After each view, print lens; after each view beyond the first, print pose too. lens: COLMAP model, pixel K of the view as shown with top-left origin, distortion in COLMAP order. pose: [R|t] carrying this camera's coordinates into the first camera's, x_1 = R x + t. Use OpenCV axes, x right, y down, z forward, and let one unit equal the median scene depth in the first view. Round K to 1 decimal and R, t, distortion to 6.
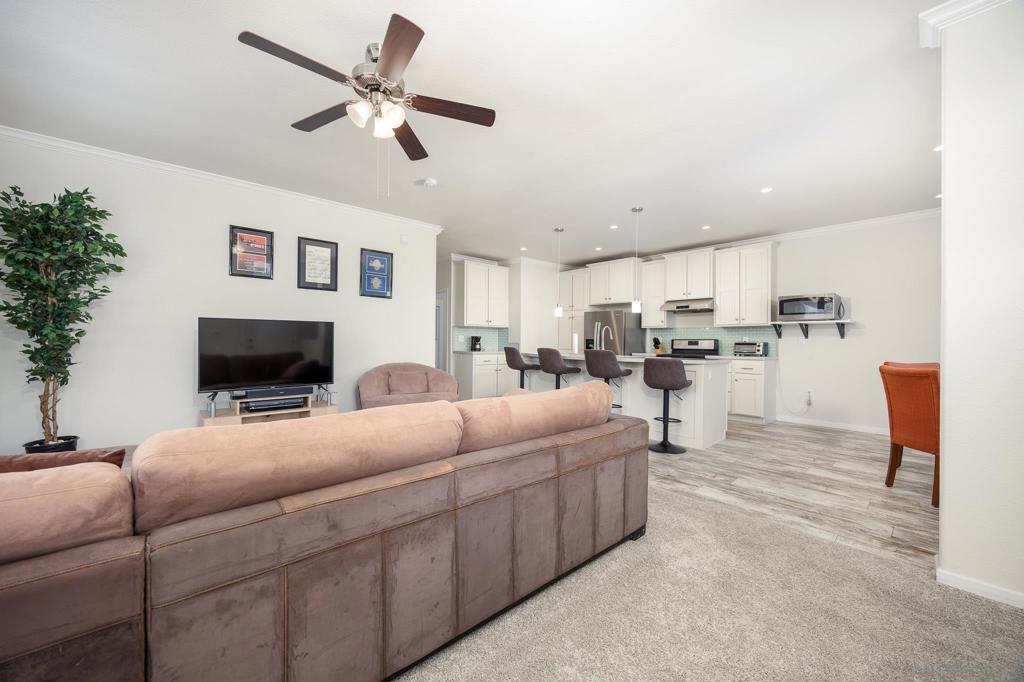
lens RADIAL K [[398.6, 0, 515.6], [0, 398.6, 332.9], [0, 0, 1]] dist [-0.023465, -0.000523]
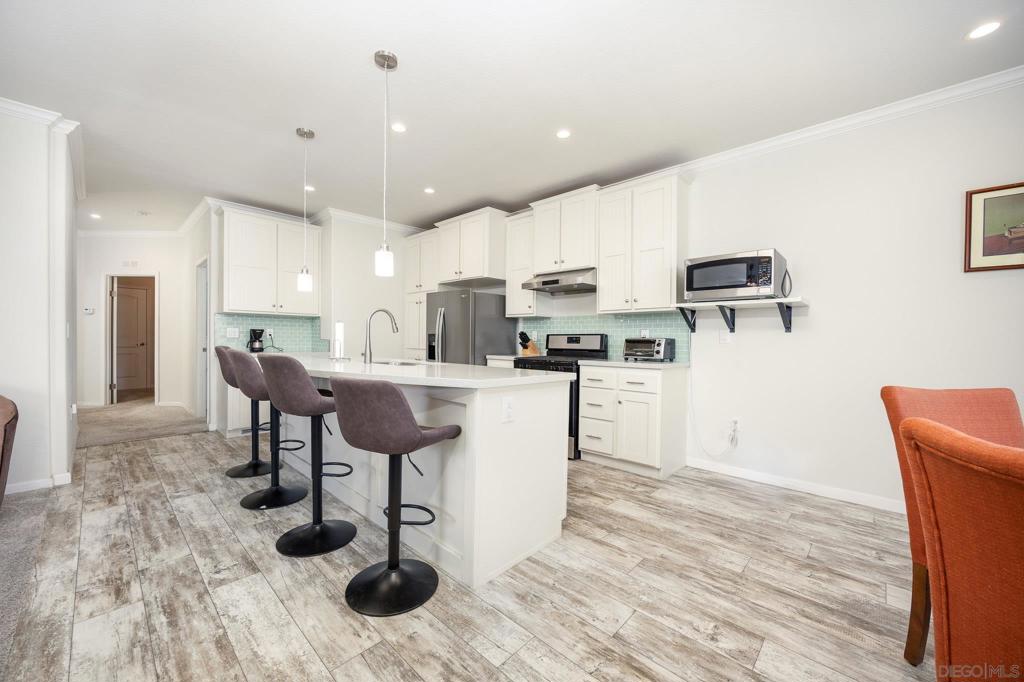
lens RADIAL K [[398.6, 0, 518.6], [0, 398.6, 344.7], [0, 0, 1]] dist [-0.023465, -0.000523]
pose [[0.989339, -0.001285, 0.145622, 0.306639], [-0.004050, 0.999331, 0.036337, 0.011724], [-0.145572, -0.036540, 0.988673, 0.417435]]
